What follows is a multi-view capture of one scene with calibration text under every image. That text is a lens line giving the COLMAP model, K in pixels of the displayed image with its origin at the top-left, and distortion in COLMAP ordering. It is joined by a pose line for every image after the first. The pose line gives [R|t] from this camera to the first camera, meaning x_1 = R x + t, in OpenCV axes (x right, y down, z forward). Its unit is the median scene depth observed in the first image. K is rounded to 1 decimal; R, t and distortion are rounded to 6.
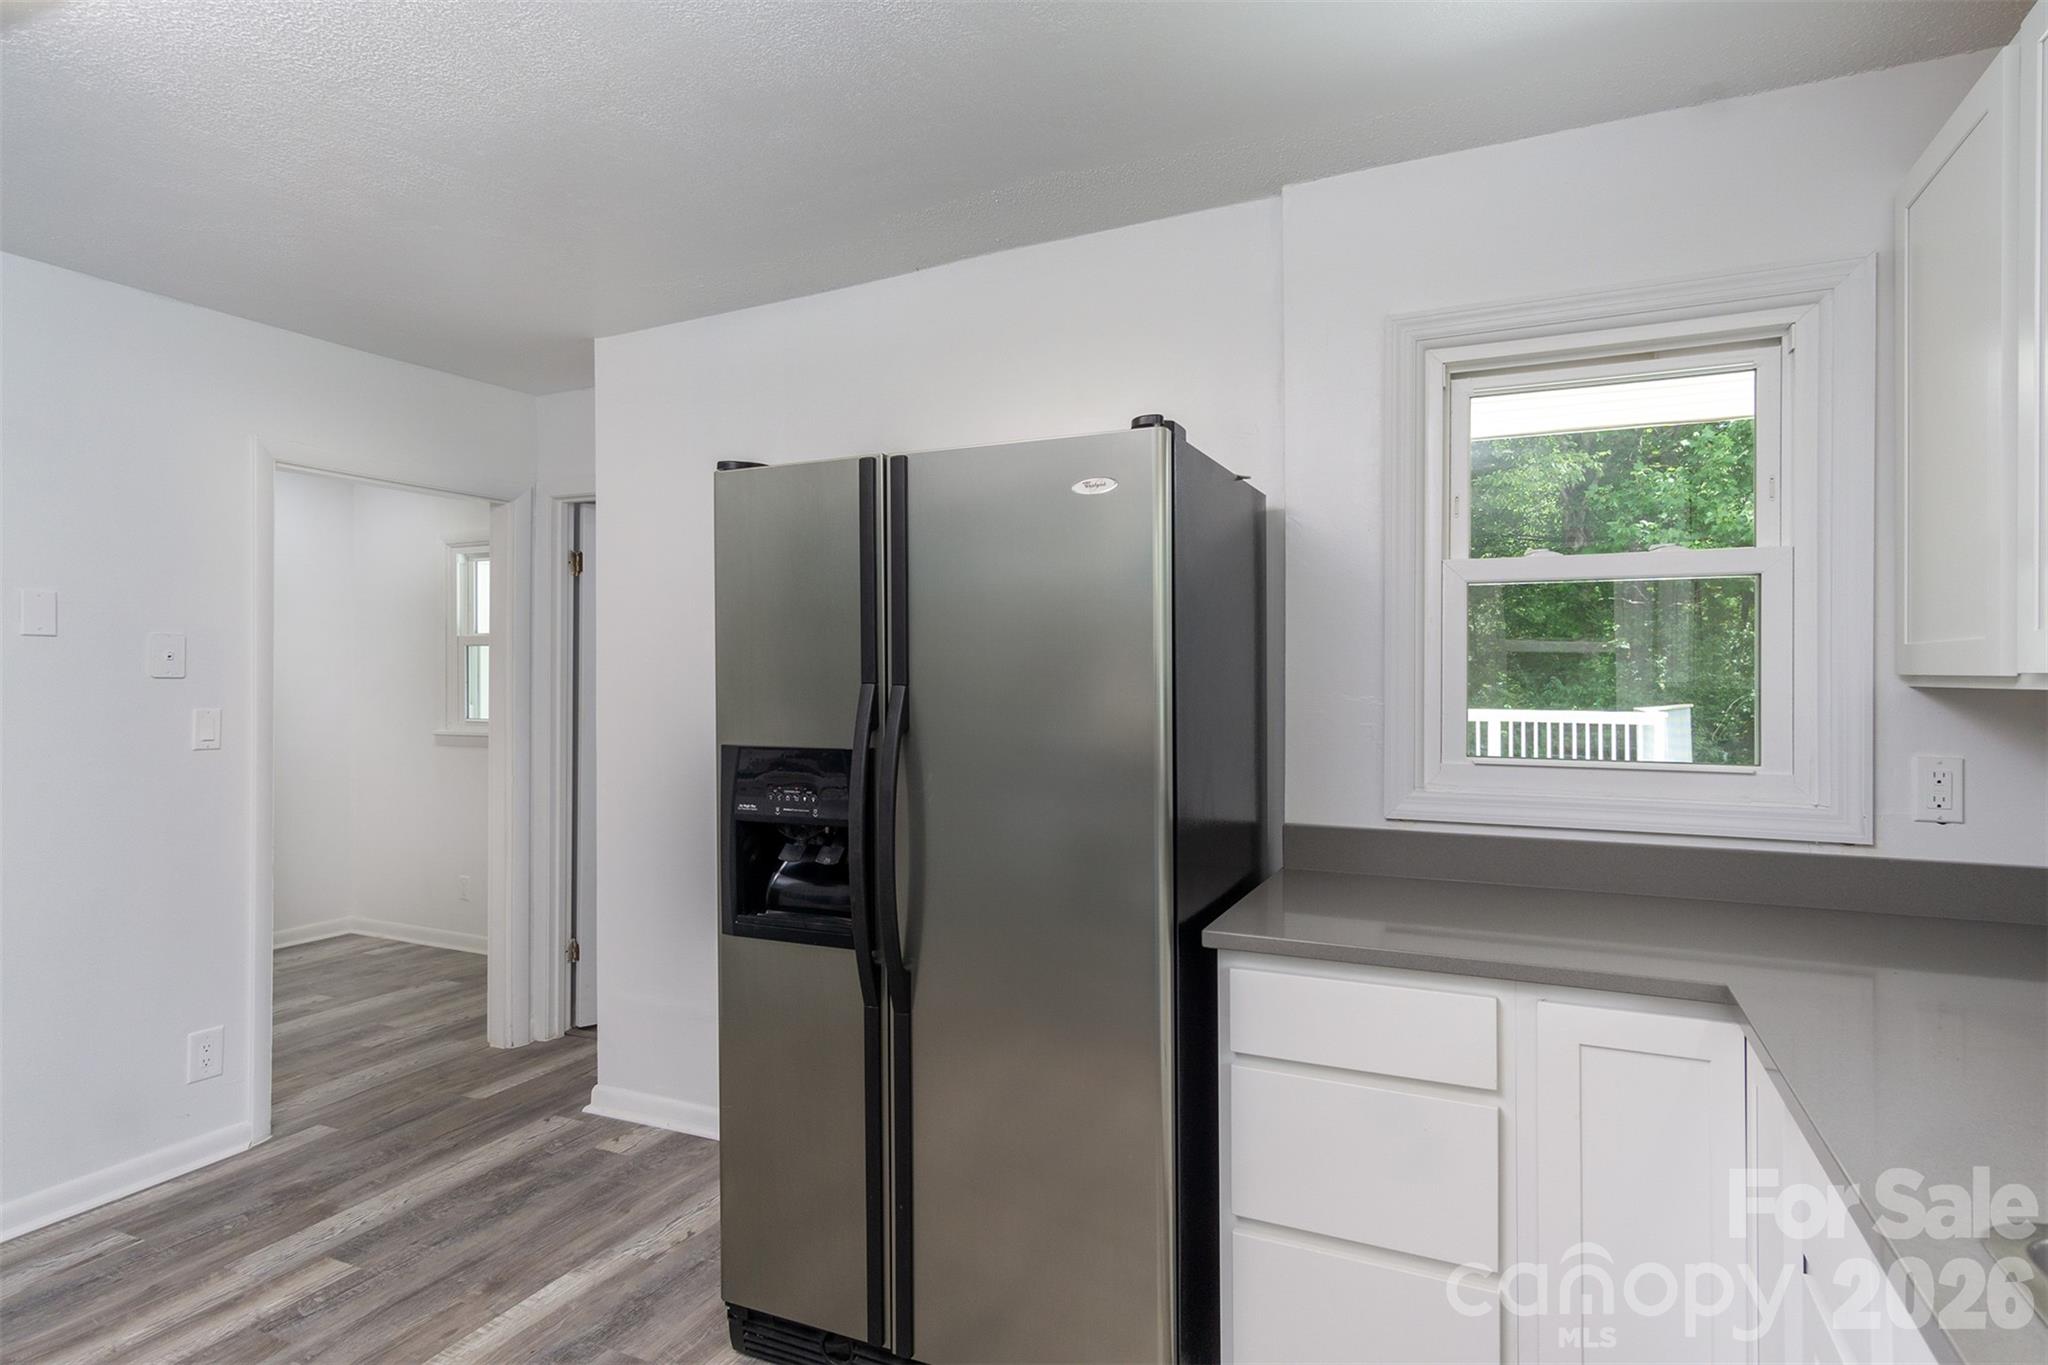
lens RADIAL K [[1076.4, 0, 1027.6], [0, 1076.4, 671.6], [0, 0, 1]] dist [0.000857, 0.002555]
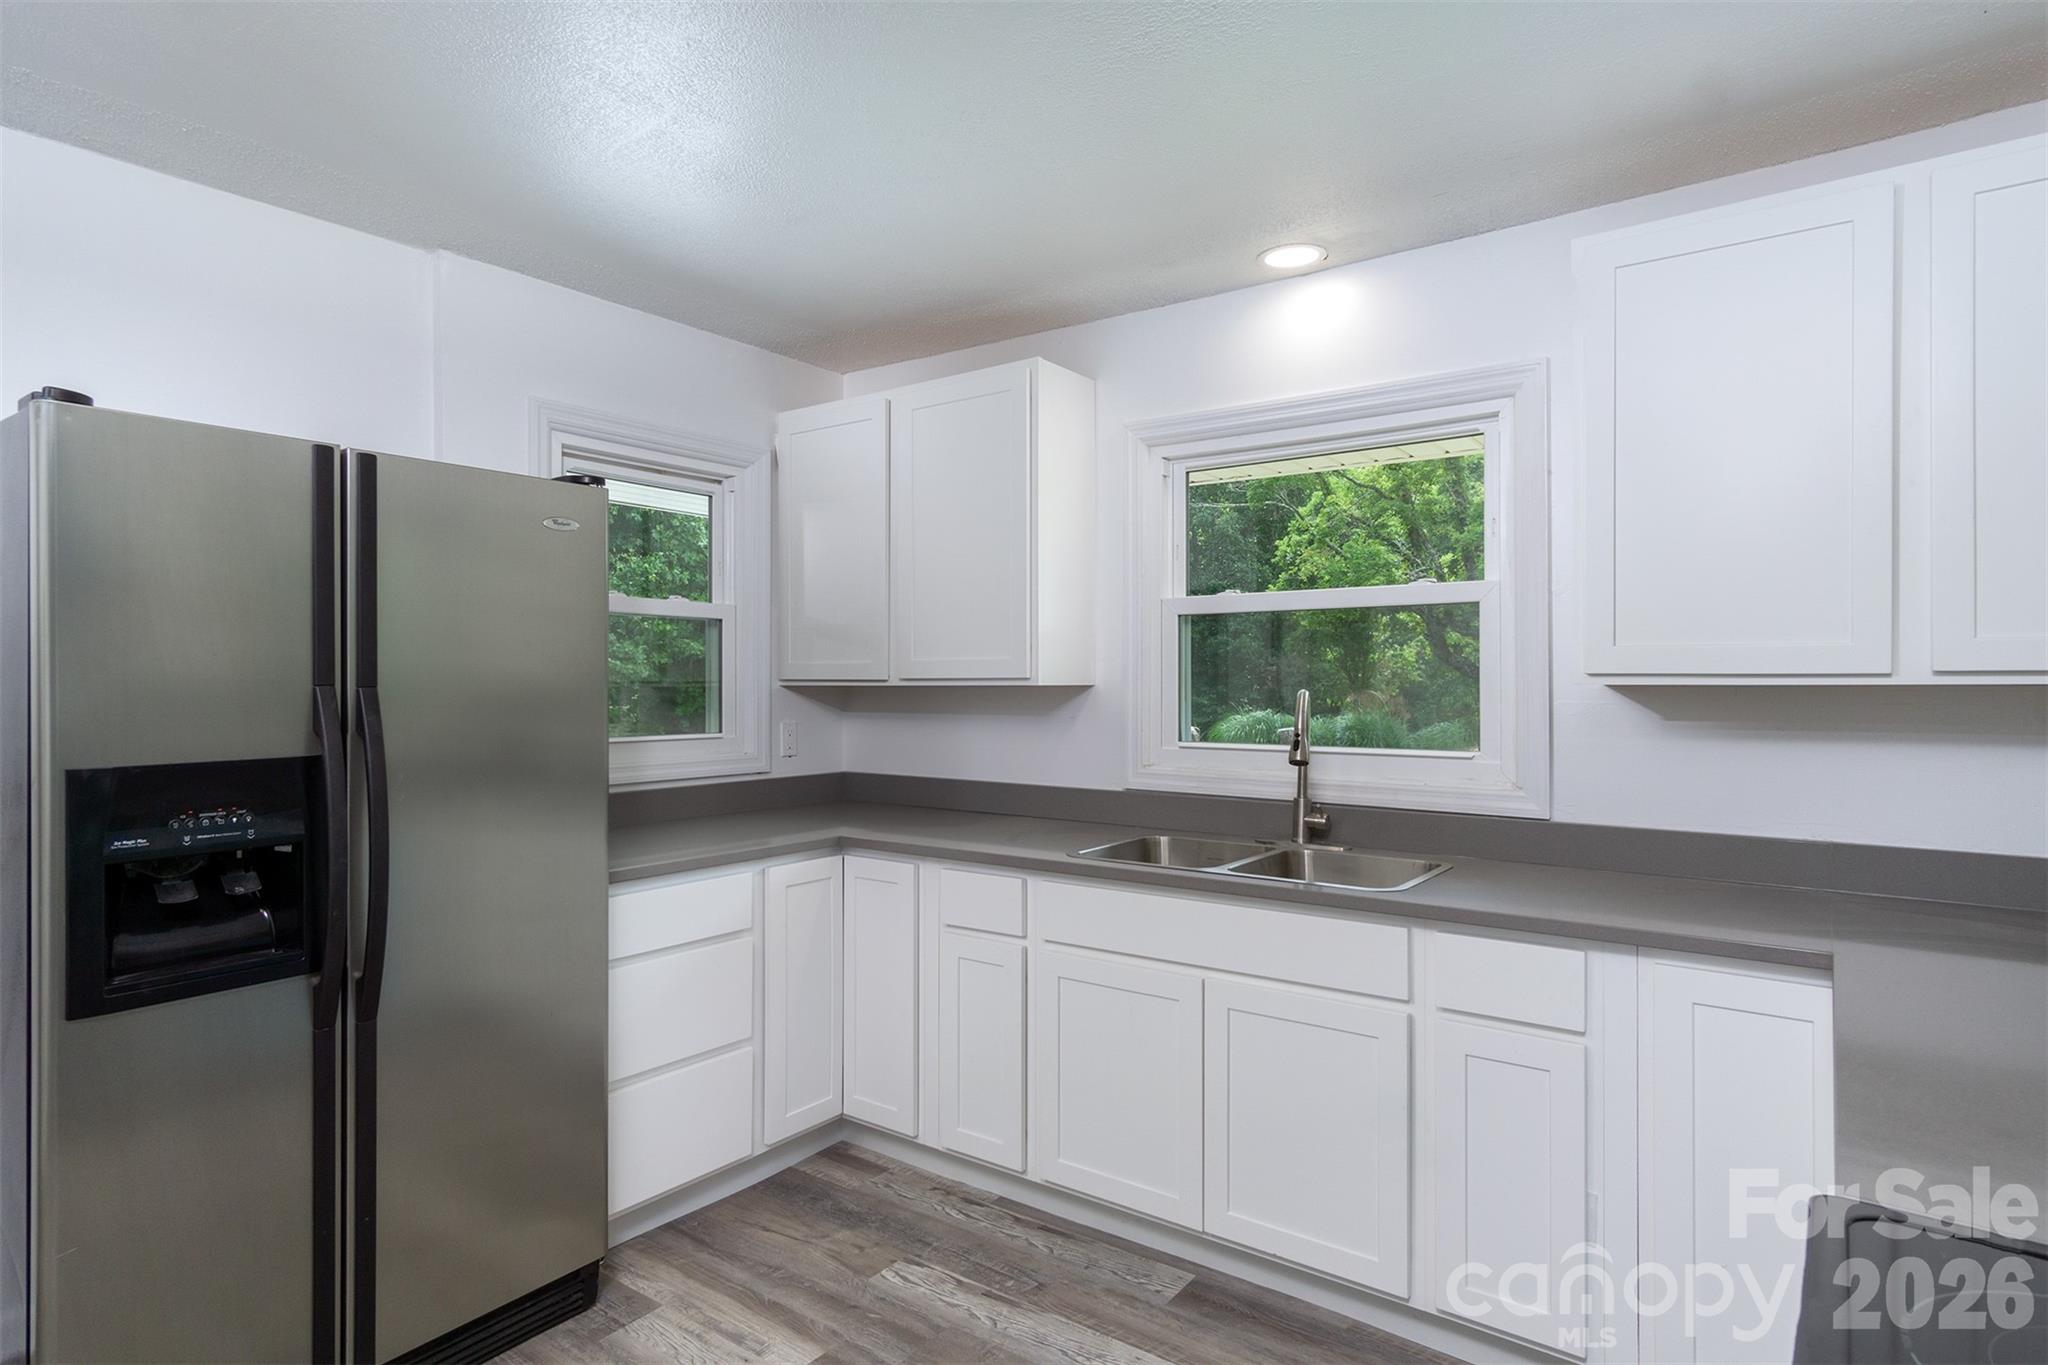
lens RADIAL K [[1087.7, 0, 1028.9], [0, 1087.7, 689.0], [0, 0, 1]] dist [0.000523, 0.002263]
pose [[0.191816, -0.004723, 0.981420, -0.914329], [0.000294, 0.999989, 0.004755, 0.009343], [-0.981431, -0.000624, 0.191815, 0.203318]]
